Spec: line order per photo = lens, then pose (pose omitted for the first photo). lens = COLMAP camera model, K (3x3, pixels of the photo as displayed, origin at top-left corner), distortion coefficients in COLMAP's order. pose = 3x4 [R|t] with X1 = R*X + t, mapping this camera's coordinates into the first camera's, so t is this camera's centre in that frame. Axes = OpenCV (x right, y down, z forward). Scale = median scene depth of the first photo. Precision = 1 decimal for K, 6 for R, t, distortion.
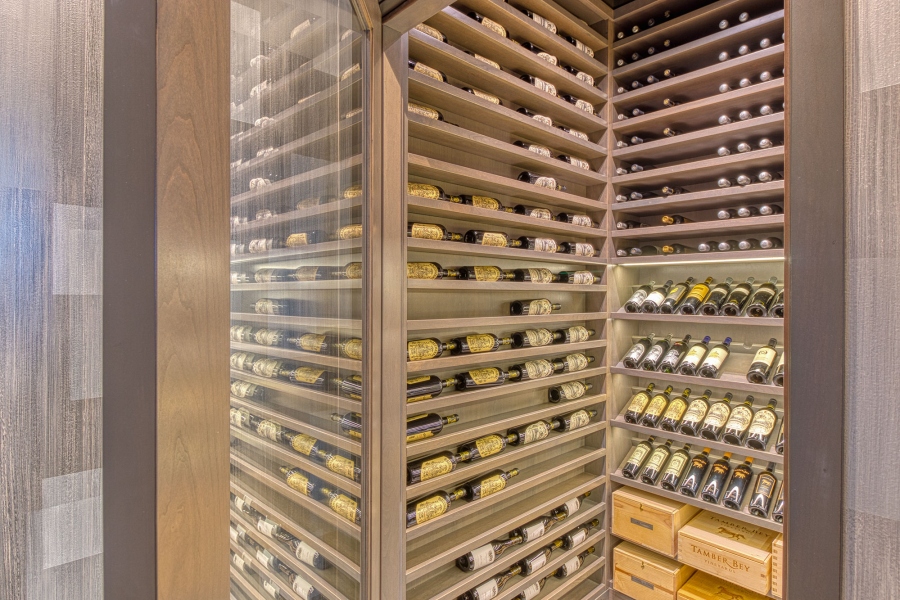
lens RADIAL K [[476.0, 0, 441.7], [0, 476.0, 308.0], [0, 0, 1]] dist [-0.002585, -0.001214]
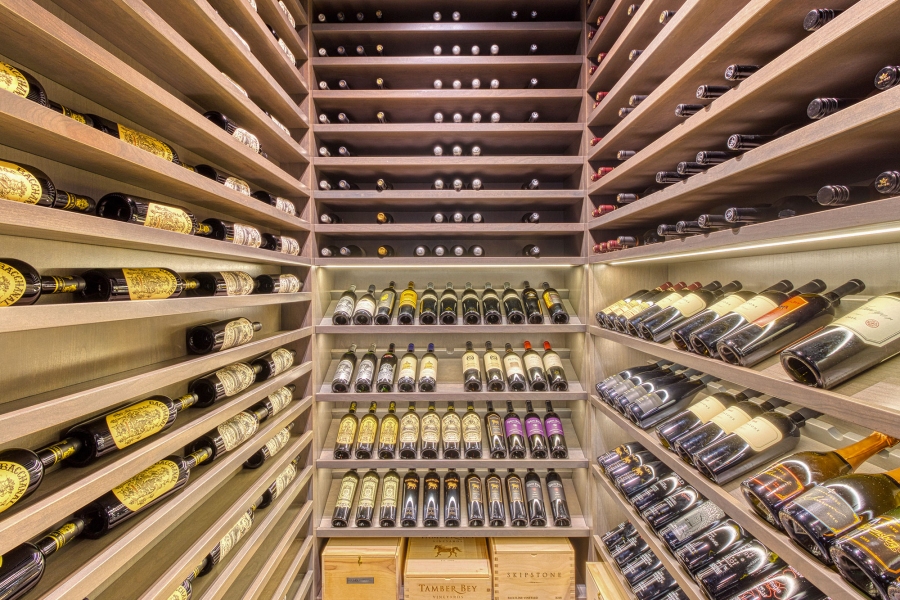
lens RADIAL K [[434.2, 0, 451.1], [0, 434.2, 286.0], [0, 0, 1]] dist [0.011766, -0.001285]
pose [[0.676364, -0.009704, 0.736504, -0.028196], [0.030203, 0.999438, -0.014569, -0.044238], [-0.735948, 0.032099, 0.676276, 0.373738]]
